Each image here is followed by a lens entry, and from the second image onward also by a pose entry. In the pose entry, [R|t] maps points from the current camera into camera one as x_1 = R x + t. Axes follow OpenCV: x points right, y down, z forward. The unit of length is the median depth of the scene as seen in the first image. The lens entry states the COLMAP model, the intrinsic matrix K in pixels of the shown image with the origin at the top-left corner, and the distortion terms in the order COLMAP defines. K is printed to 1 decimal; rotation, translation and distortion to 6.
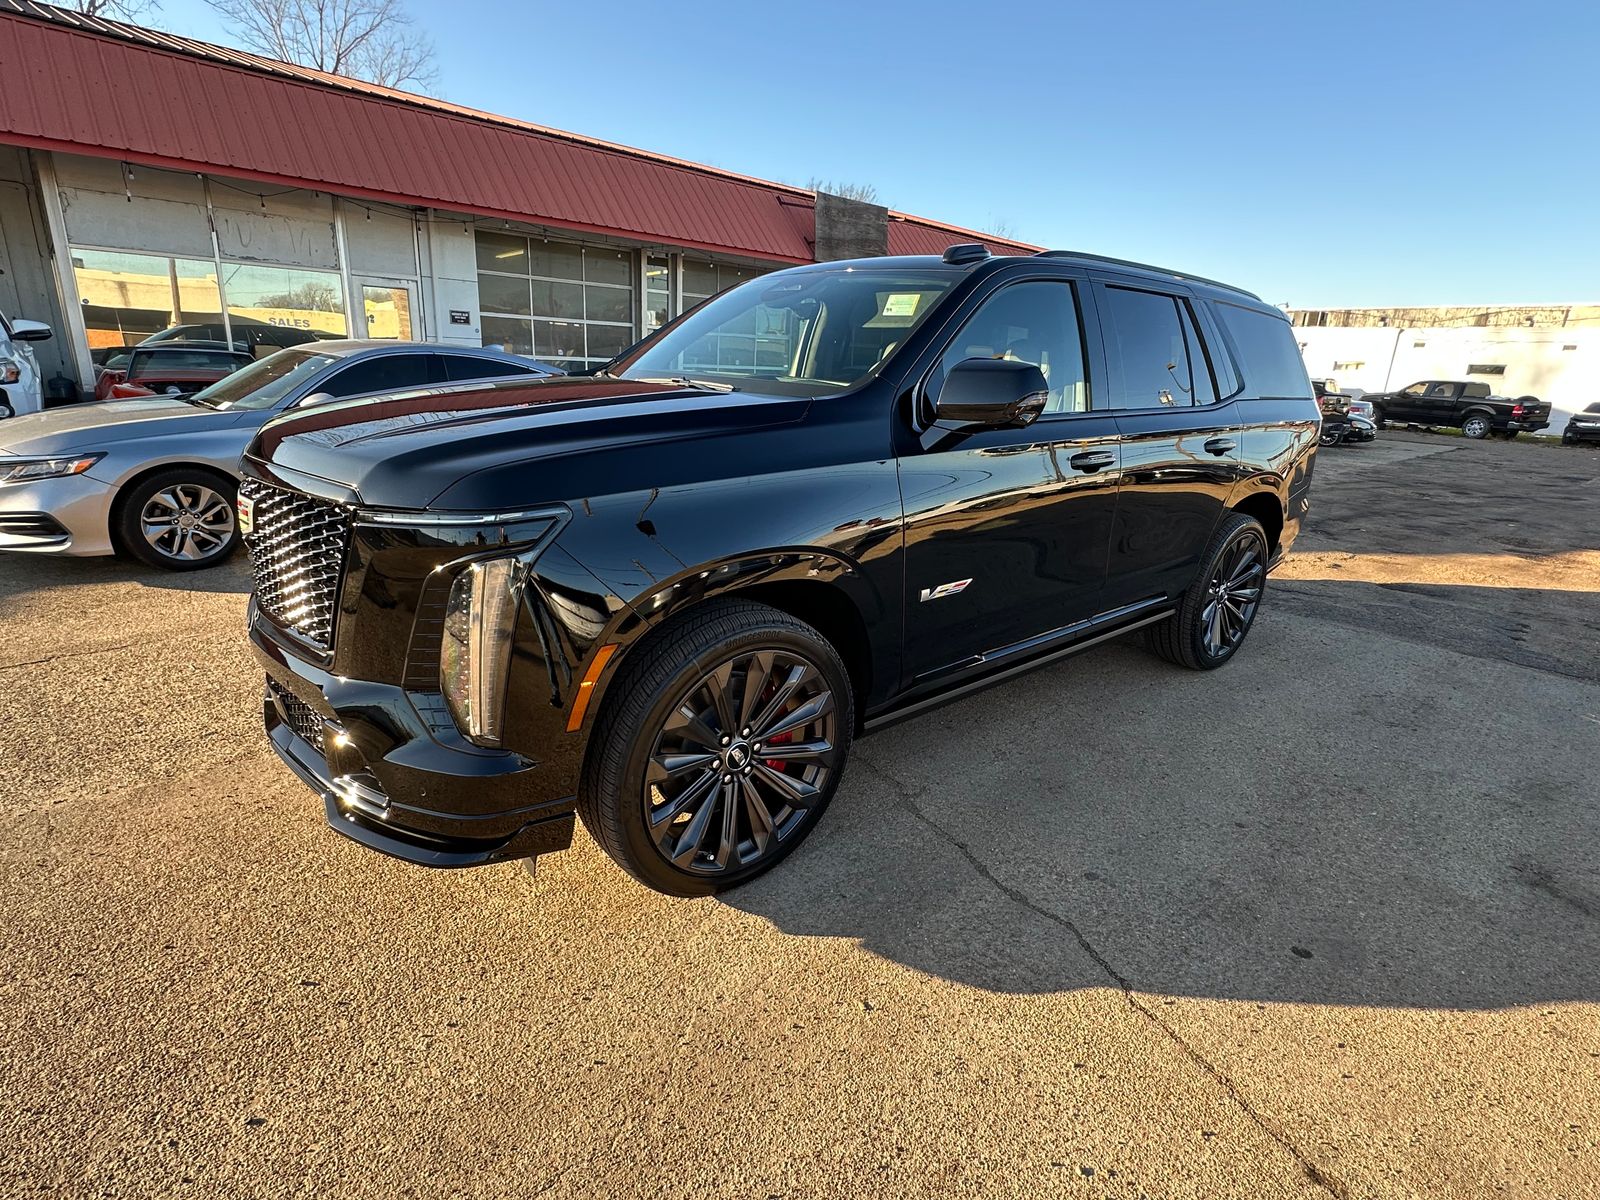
lens RADIAL K [[798.1, 0, 800.3], [0, 798.1, 599.4], [0, 0, 1]] dist [-0.006916, 0.002067]
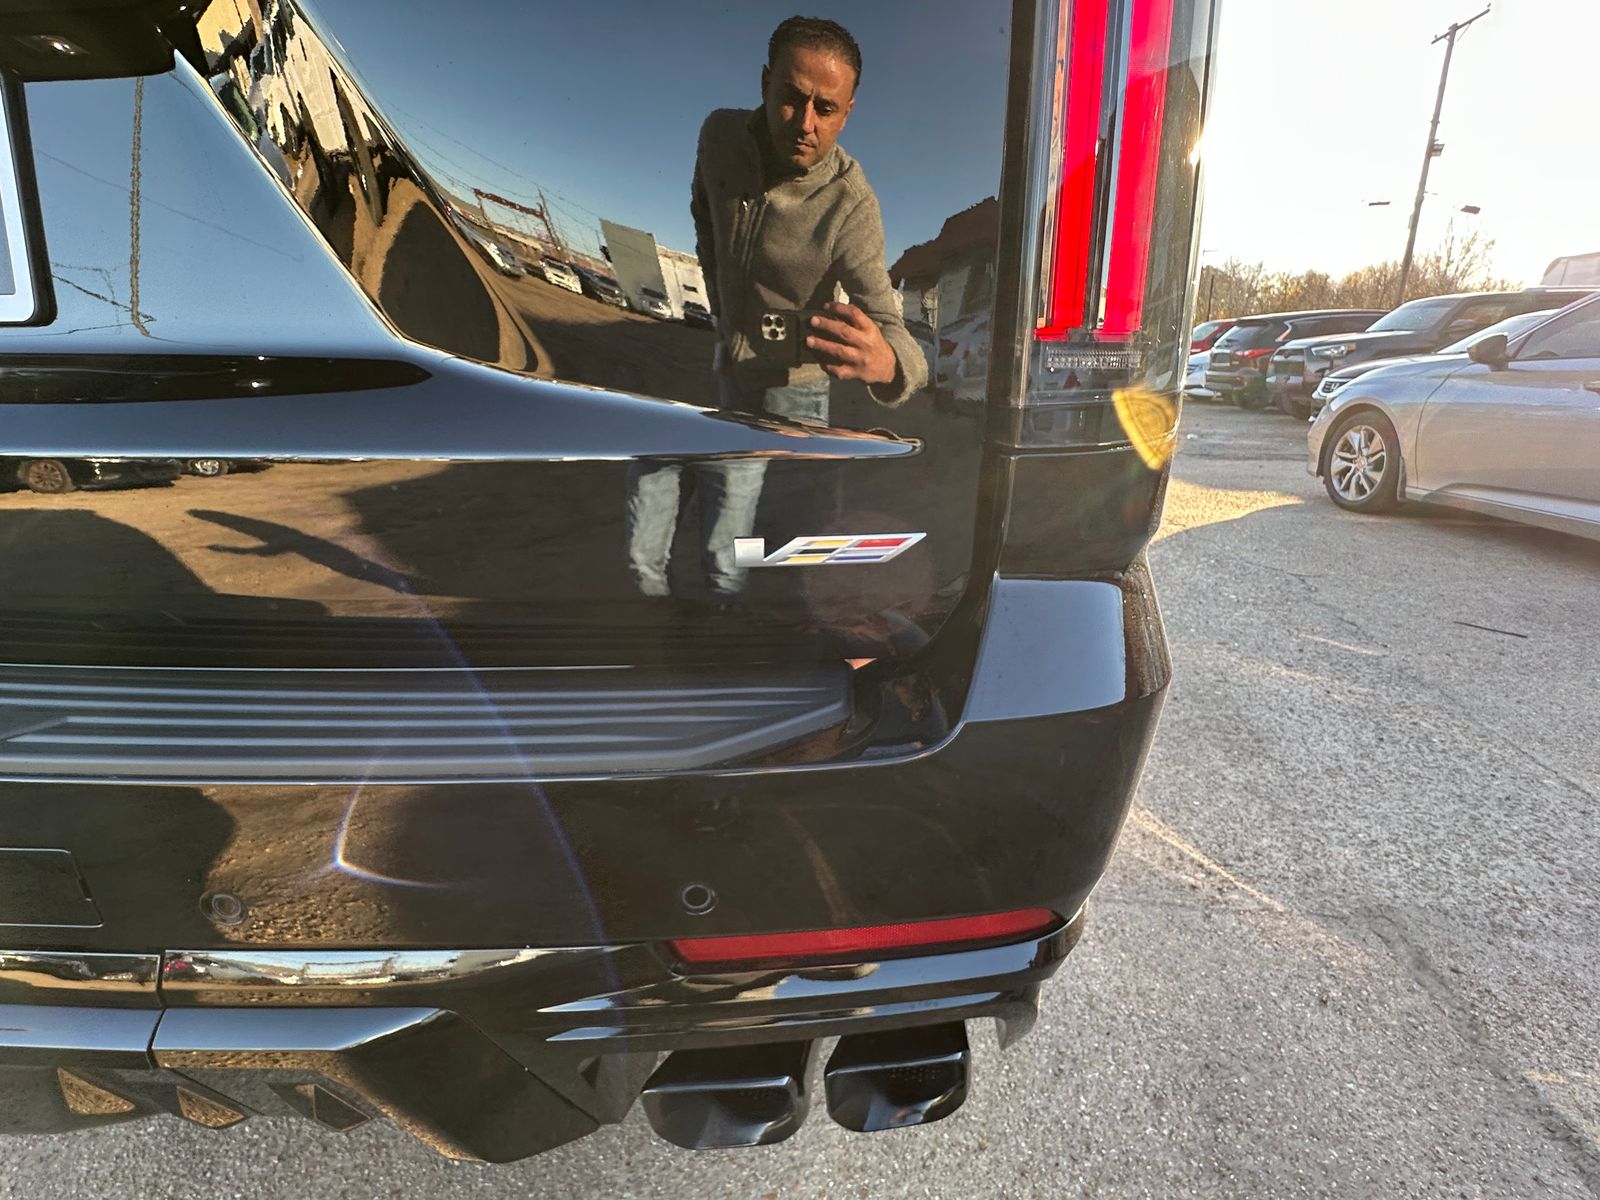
lens RADIAL K [[798.1, 0, 791.9], [0, 798.1, 612.2], [0, 0, 1]] dist [-0.006916, 0.002067]
pose [[-0.752549, 0.156327, -0.639713, 0.639487], [-0.229753, 0.848051, 0.477517, -0.338674], [0.617158, 0.506331, -0.602283, 1.664129]]
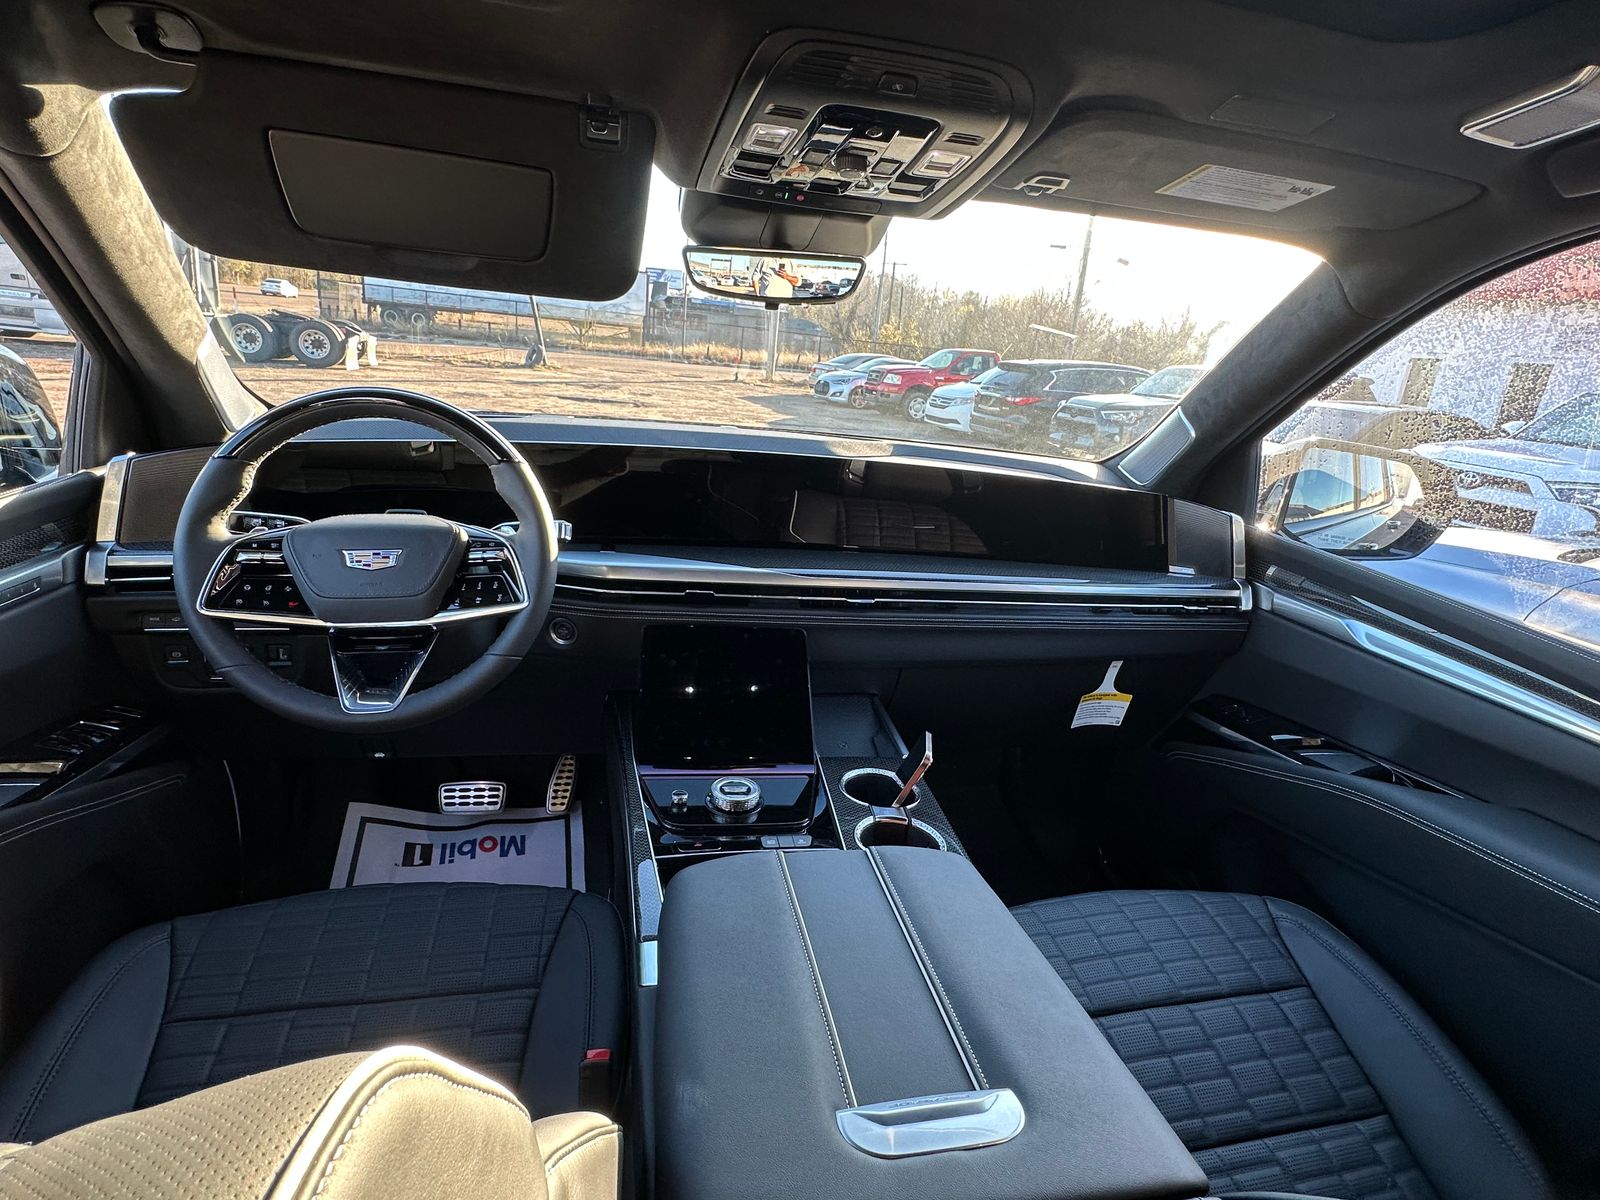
lens RADIAL K [[798.1, 0, 797.2], [0, 798.1, 598.3], [0, 0, 1]] dist [-0.006916, 0.002067]
pose [[-0.466121, 0.184244, -0.865324, 0.246059], [-0.362950, 0.852159, 0.376950, -0.313638], [0.806845, 0.489774, -0.330338, 0.977603]]
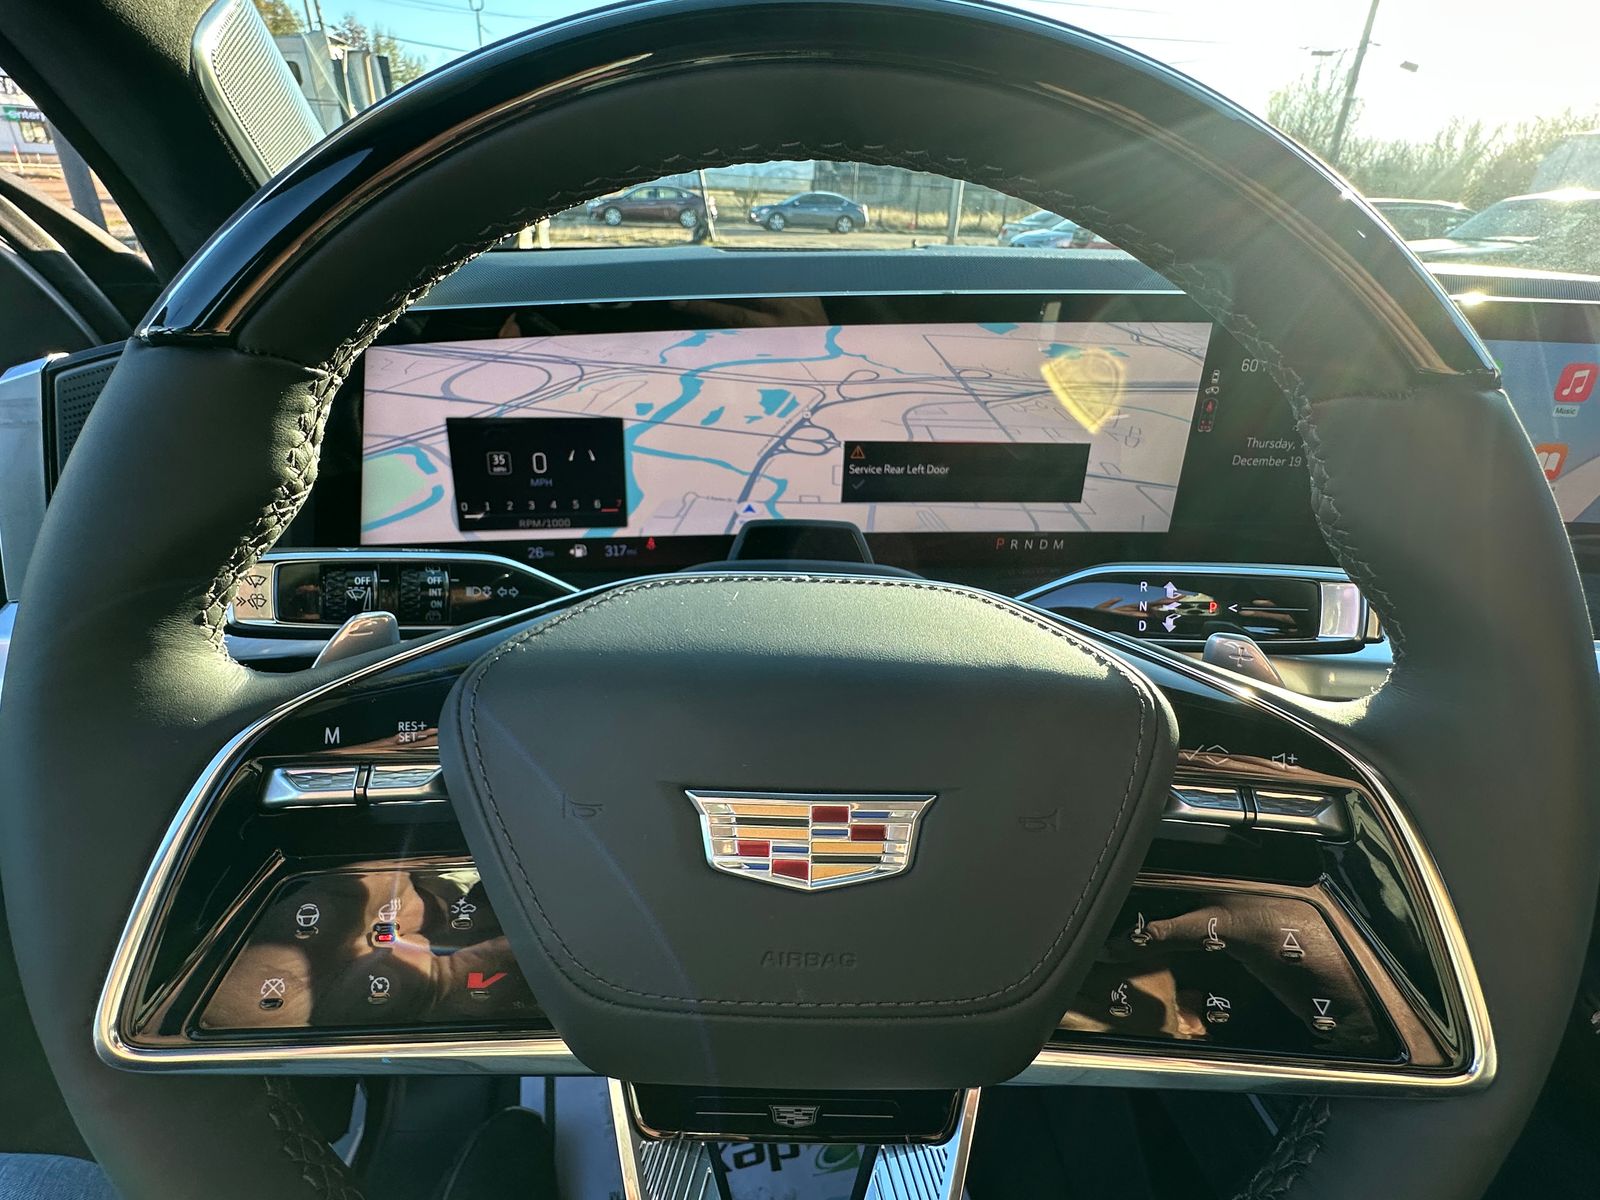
lens RADIAL K [[798.1, 0, 785.7], [0, 798.1, 619.9], [0, 0, 1]] dist [-0.006916, 0.002067]
pose [[-0.637530, 0.299088, -0.710001, 0.135289], [-0.286387, 0.763532, 0.578793, -0.231465], [0.715218, 0.572334, -0.401120, 0.809479]]
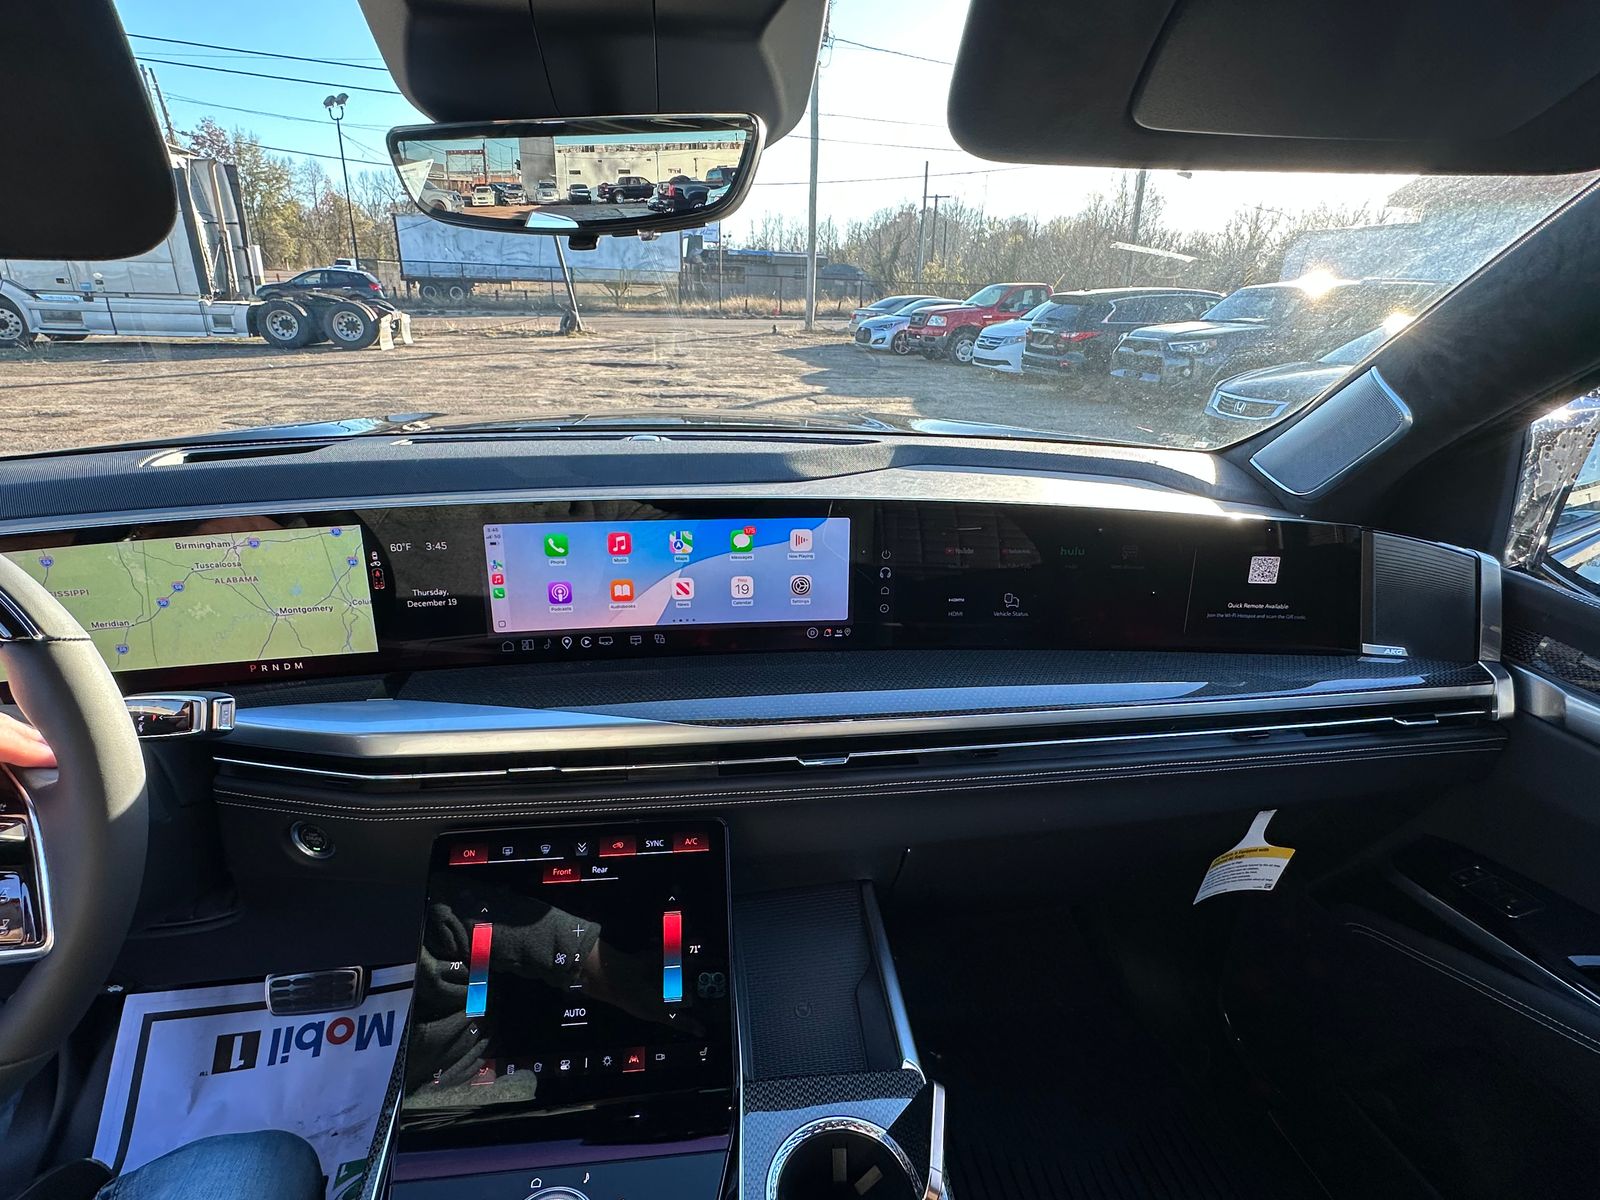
lens RADIAL K [[798.1, 0, 792.0], [0, 798.1, 600.1], [0, 0, 1]] dist [-0.006916, 0.002067]
pose [[-0.519376, 0.257832, -0.814722, 0.105219], [-0.292662, 0.842074, 0.453057, -0.313007], [0.802868, 0.473745, -0.361895, 0.936846]]
